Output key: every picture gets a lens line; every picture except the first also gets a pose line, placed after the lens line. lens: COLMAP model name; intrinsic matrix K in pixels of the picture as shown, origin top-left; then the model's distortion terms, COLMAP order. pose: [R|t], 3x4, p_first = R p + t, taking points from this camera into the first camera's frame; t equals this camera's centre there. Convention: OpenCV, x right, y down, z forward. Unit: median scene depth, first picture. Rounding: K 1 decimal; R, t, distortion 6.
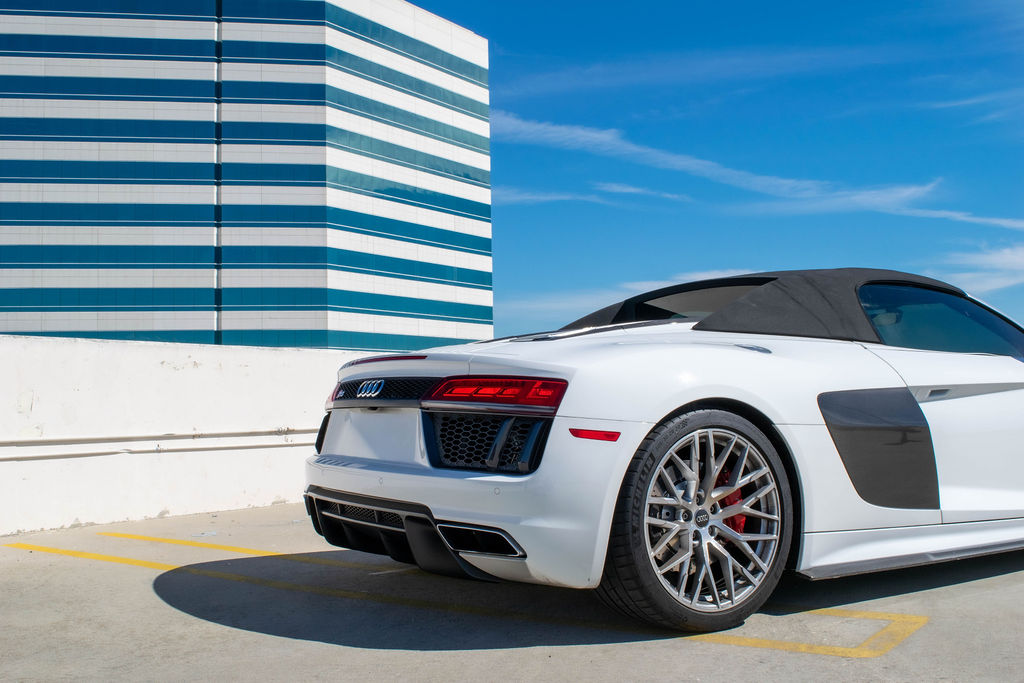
lens RADIAL K [[1100.1, 0, 514.9], [0, 1100.1, 342.1], [0, 0, 1]] dist [-0.085478, 0.000000]
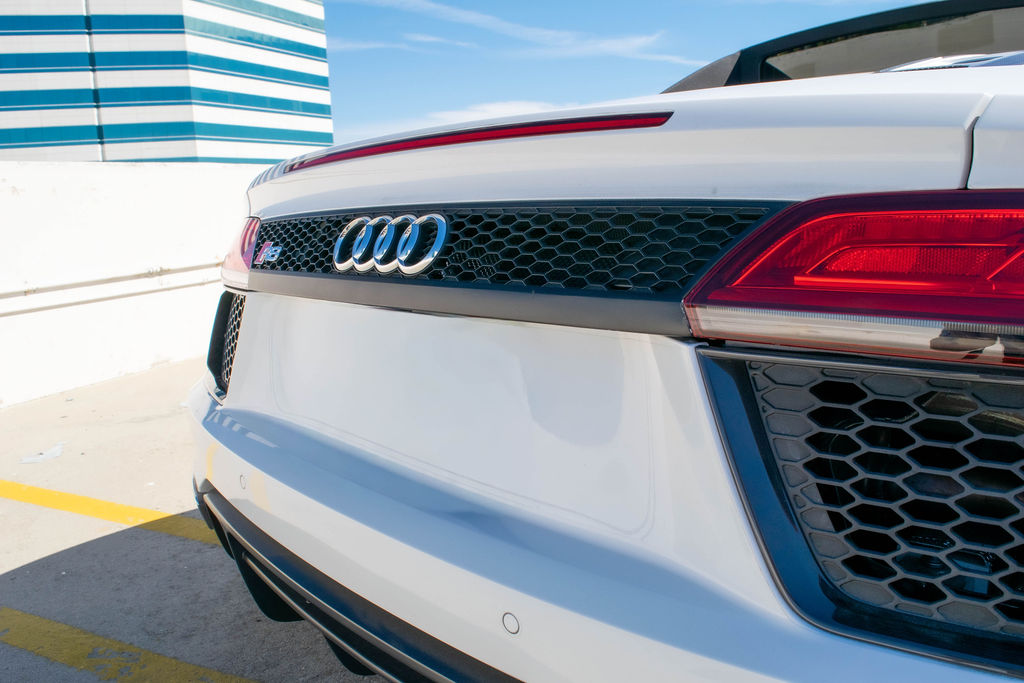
lens RADIAL K [[798.1, 0, 505.6], [0, 798.1, 343.9], [0, 0, 1]] dist [-0.095555, 0.018526]
pose [[0.980312, -0.067926, 0.185405, -0.131946], [0.024324, 0.973358, 0.227995, 0.018781], [-0.195952, -0.218996, 0.955847, 0.725472]]
